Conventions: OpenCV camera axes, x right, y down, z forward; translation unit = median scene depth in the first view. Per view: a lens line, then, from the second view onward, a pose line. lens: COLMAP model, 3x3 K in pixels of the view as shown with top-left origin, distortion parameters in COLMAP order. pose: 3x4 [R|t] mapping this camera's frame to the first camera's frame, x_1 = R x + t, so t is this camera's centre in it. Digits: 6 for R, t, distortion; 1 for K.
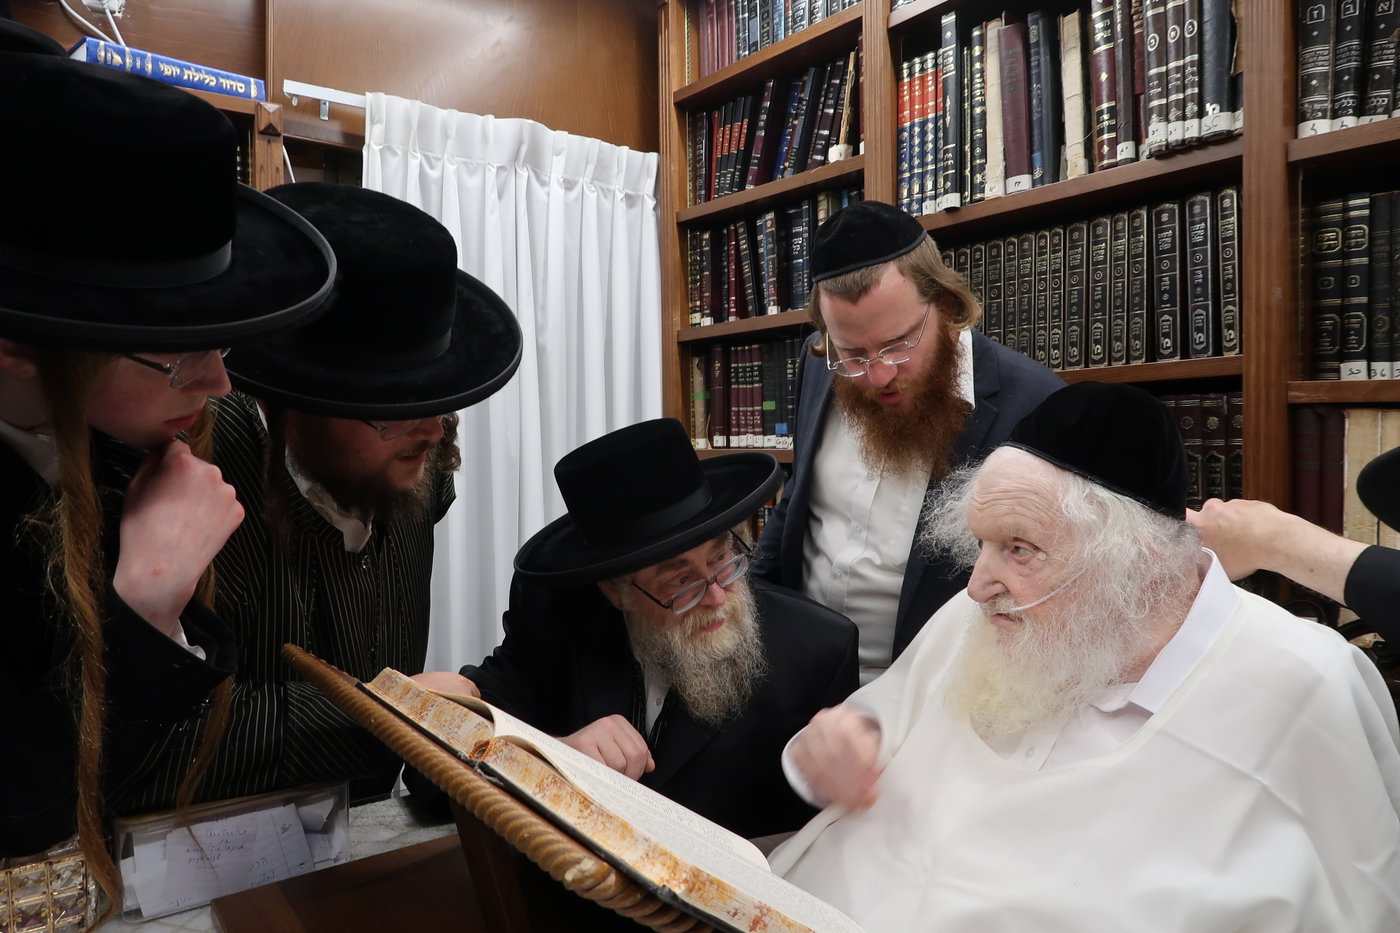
lens RADIAL K [[971.8, 0, 695.0], [0, 971.8, 456.7], [0, 0, 1]] dist [-0.025087, 0.011538]
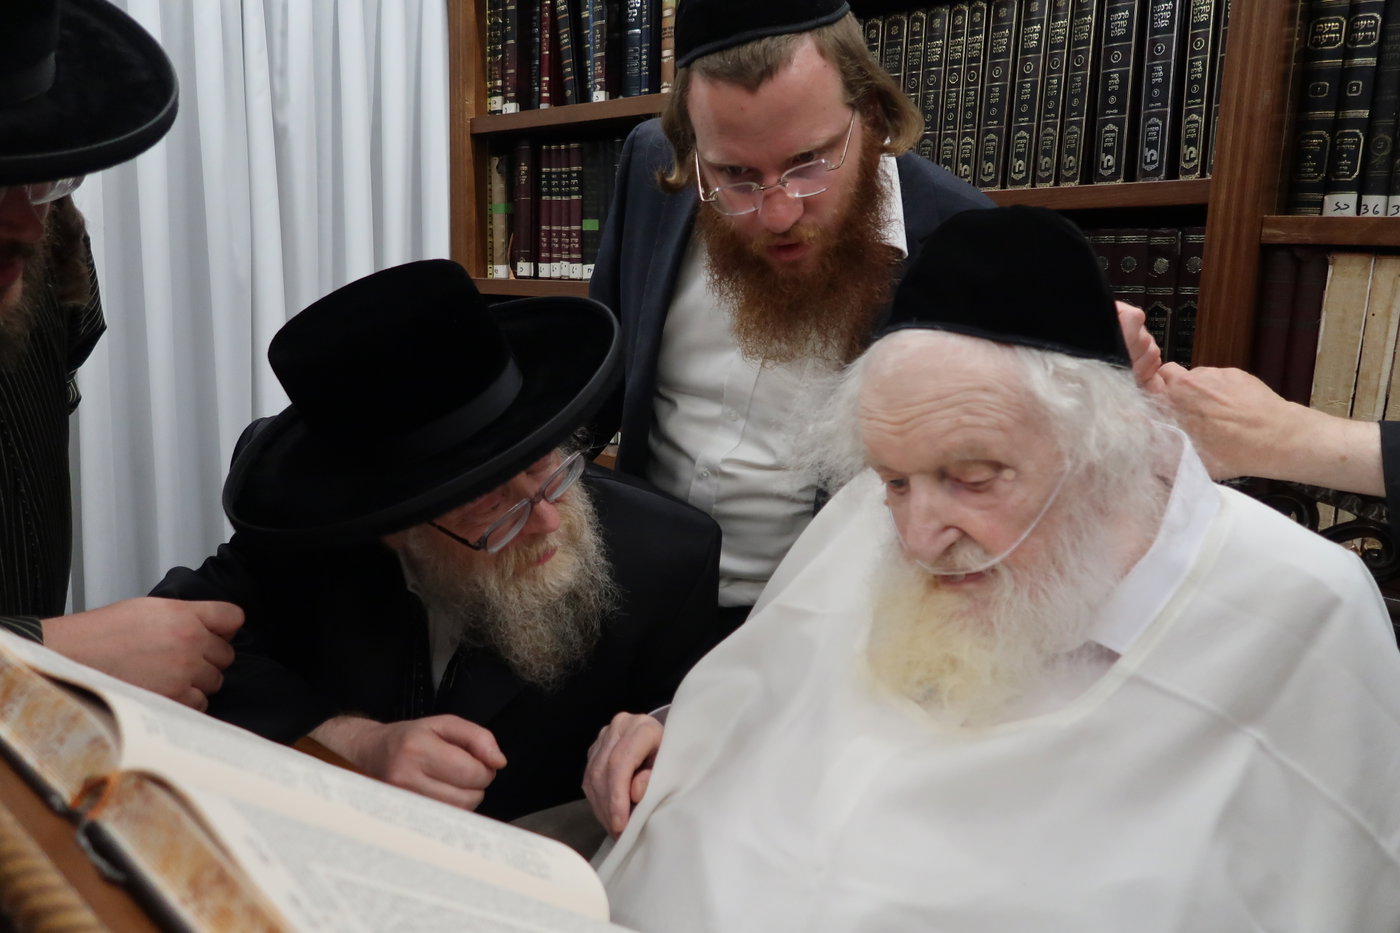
lens RADIAL K [[1100.4, 0, 691.7], [0, 1100.4, 452.8], [0, 0, 1]] dist [0.008729, -0.006550]
pose [[0.983322, 0.012034, 0.181476, -0.002438], [-0.037253, 0.989980, 0.136205, 0.006616], [-0.178019, -0.140693, 0.973917, 0.145140]]
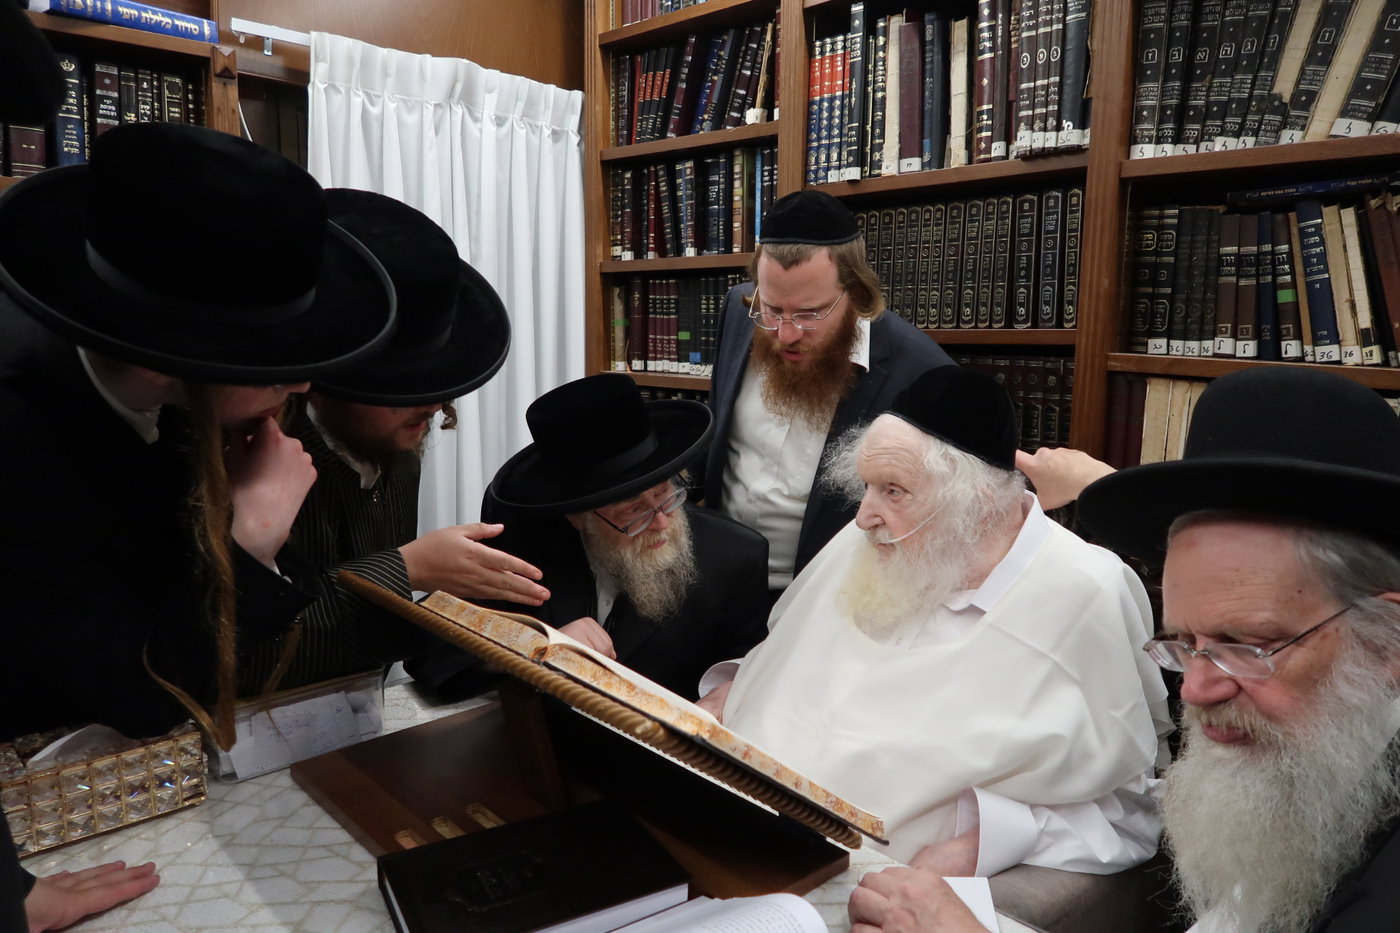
lens RADIAL K [[971.8, 0, 697.7], [0, 971.8, 461.3], [0, 0, 1]] dist [-0.025087, 0.011538]
pose [[0.991851, 0.004265, 0.127331, -0.069480], [-0.020113, 0.992148, 0.123443, -0.066244], [-0.125805, -0.124998, 0.984149, -0.167975]]
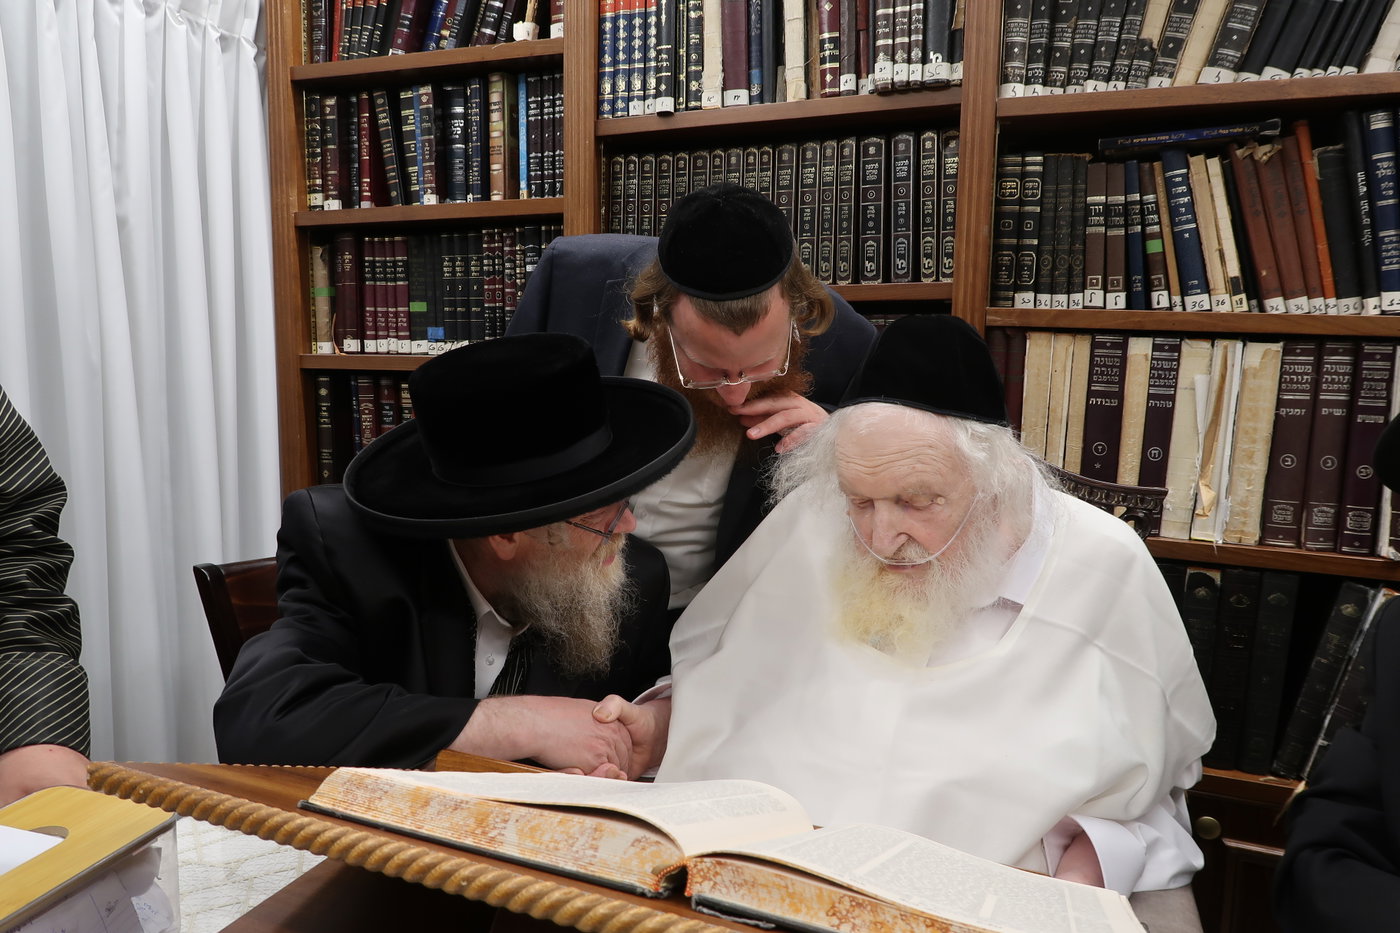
lens RADIAL K [[971.8, 0, 695.1], [0, 971.8, 451.4], [0, 0, 1]] dist [-0.025087, 0.011538]
pose [[0.850911, -0.044075, 0.523458, -0.251700], [-0.008342, 0.995215, 0.097357, -0.012382], [-0.525244, -0.087209, 0.846471, 0.134344]]
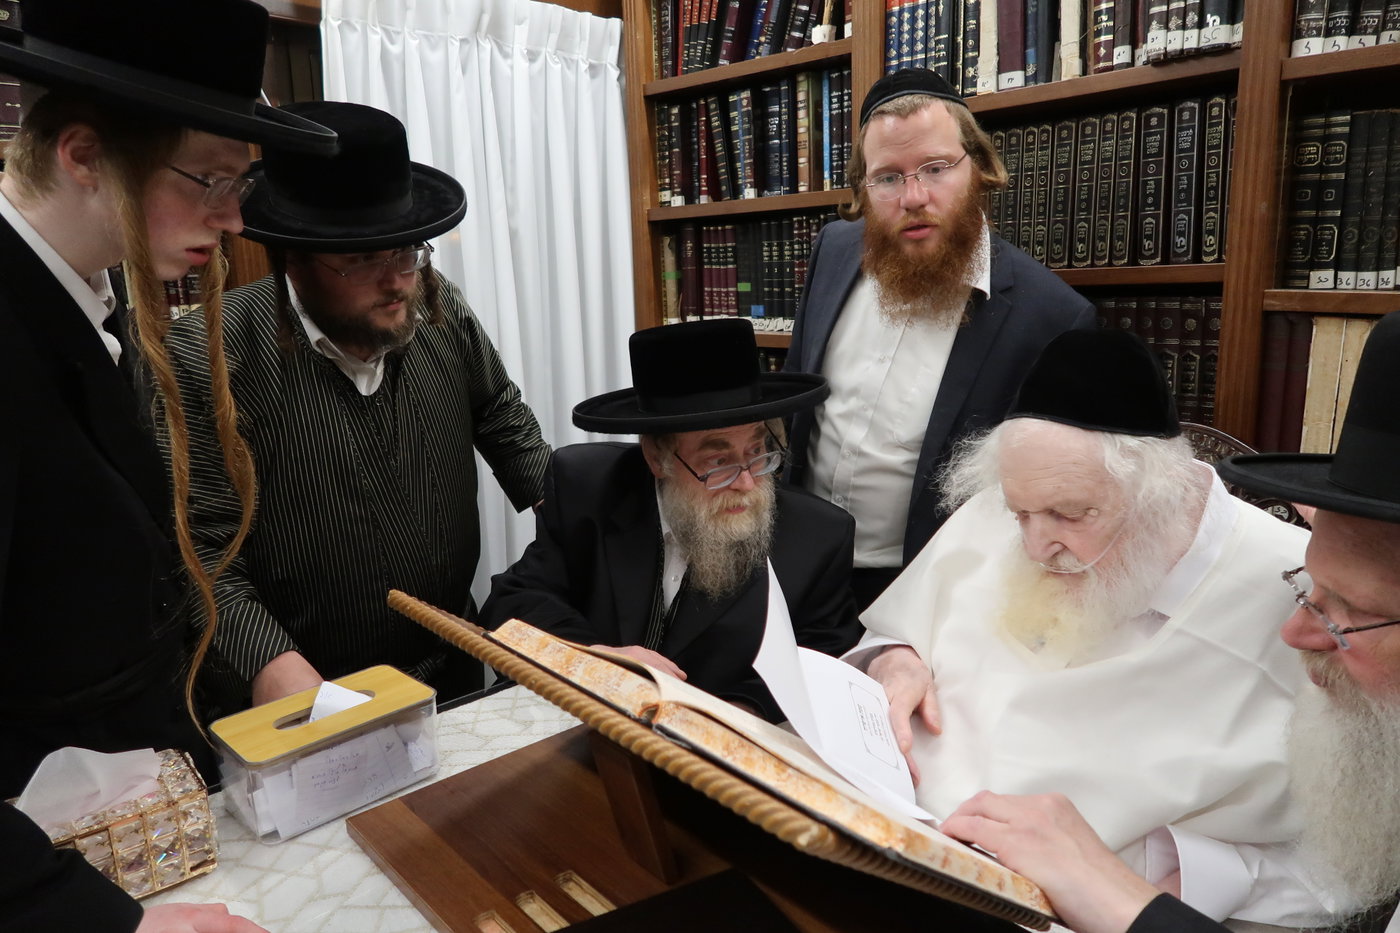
lens RADIAL K [[971.8, 0, 696.5], [0, 971.8, 456.1], [0, 0, 1]] dist [-0.025087, 0.011538]
pose [[0.994772, -0.037149, 0.095123, -0.106191], [0.020429, 0.985050, 0.171055, -0.074071], [-0.100056, -0.168217, 0.980659, -0.027637]]
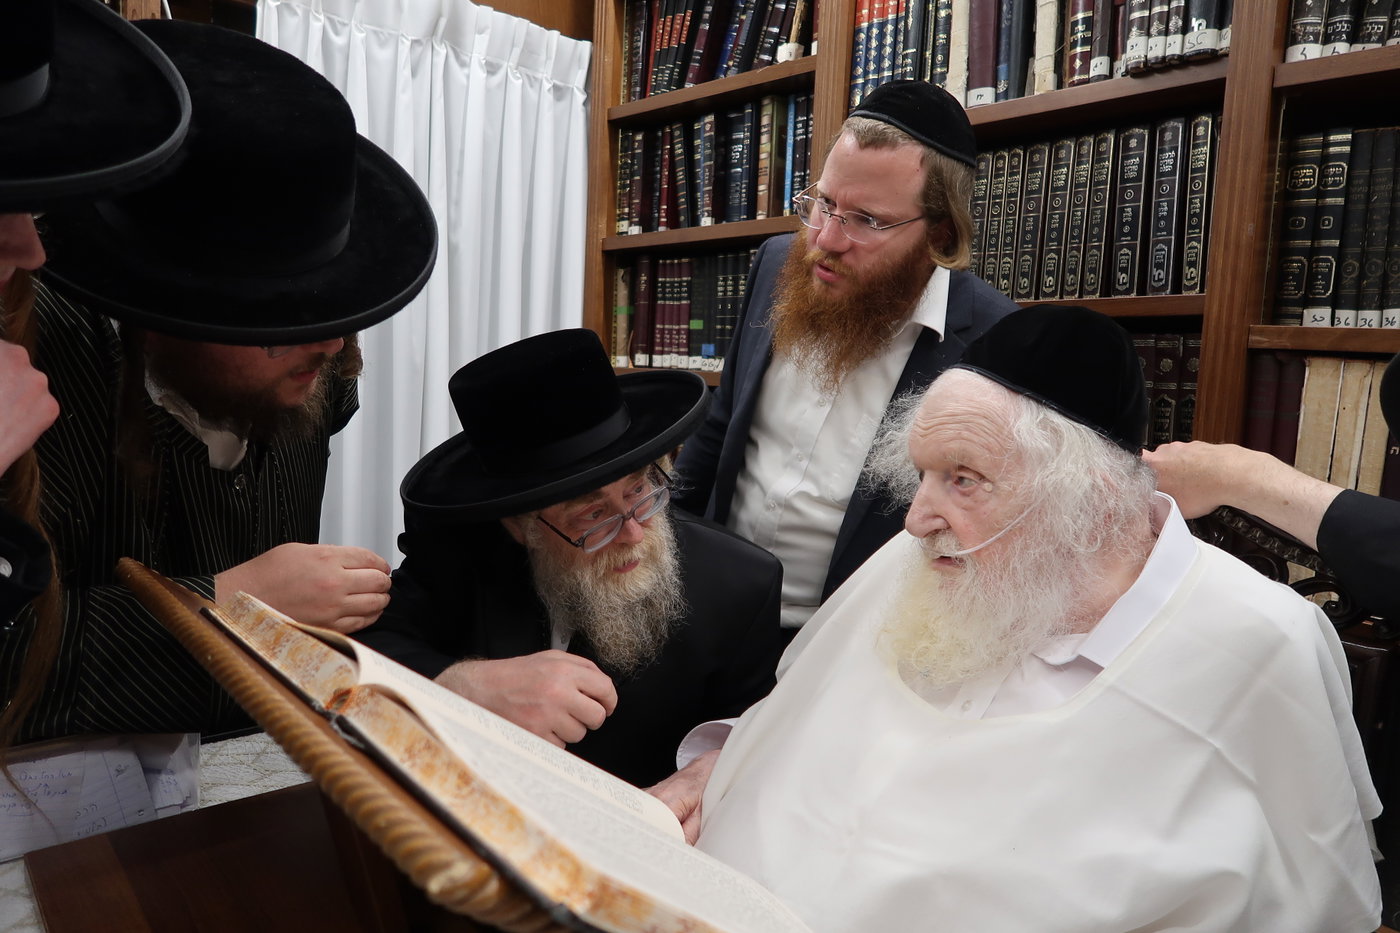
lens RADIAL K [[971.8, 0, 692.0], [0, 971.8, 456.2], [0, 0, 1]] dist [-0.025087, 0.011538]
pose [[0.995061, 0.049818, 0.085860, -0.003549], [-0.056012, 0.995881, 0.071303, 0.010578], [-0.081954, -0.075761, 0.993752, 0.076037]]
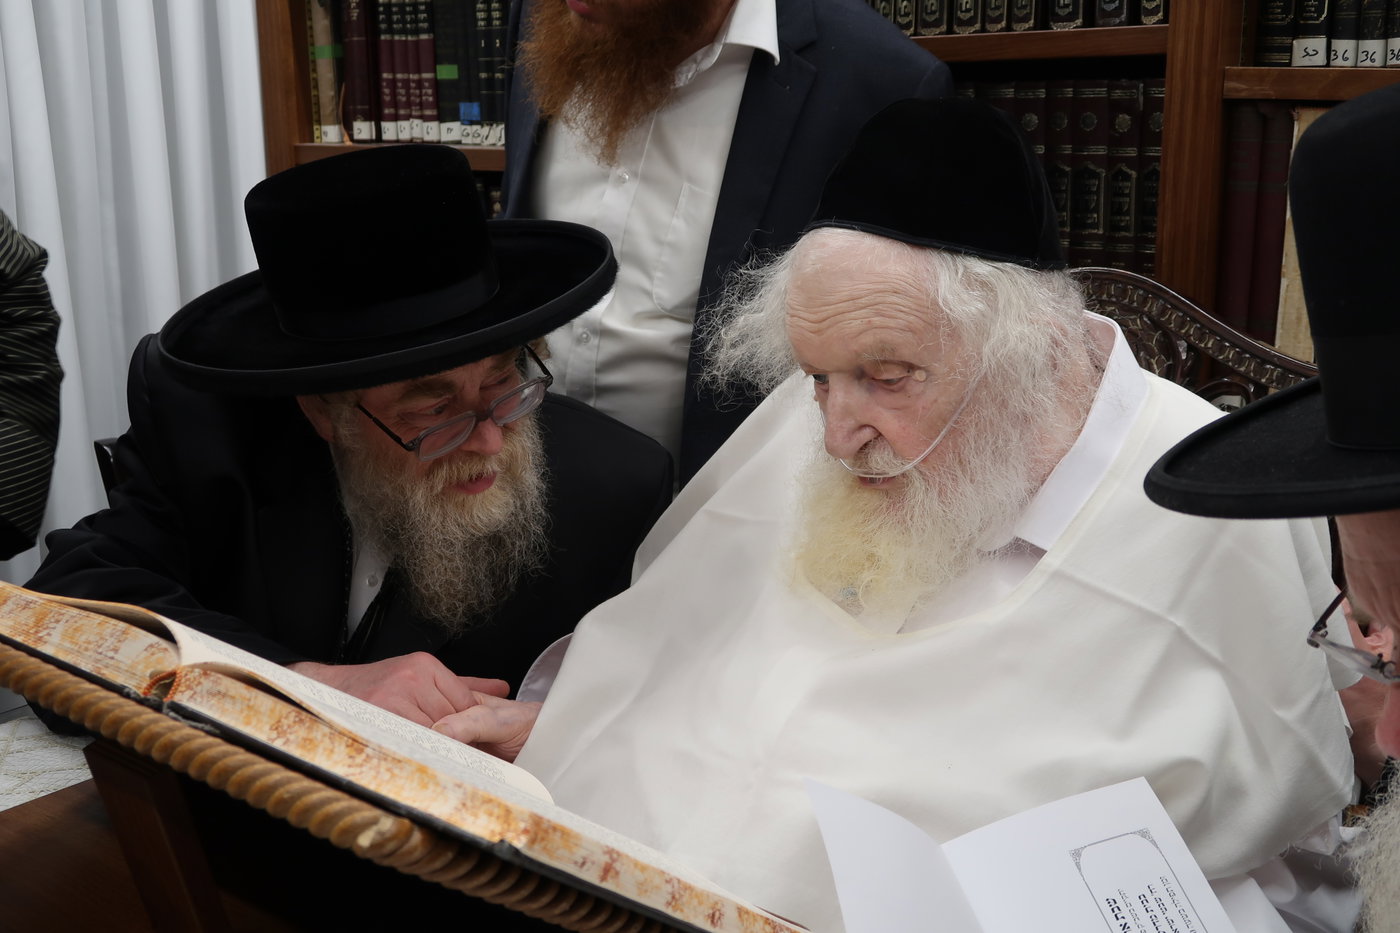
lens RADIAL K [[1619.6, 0, 698.2], [0, 1619.6, 459.5], [0, 0, 1]] dist [-0.002831, 0.000000]
pose [[0.966719, -0.056295, 0.249569, -0.052787], [0.003423, 0.978249, 0.207404, -0.035123], [-0.255817, -0.199647, 0.945885, -0.058655]]
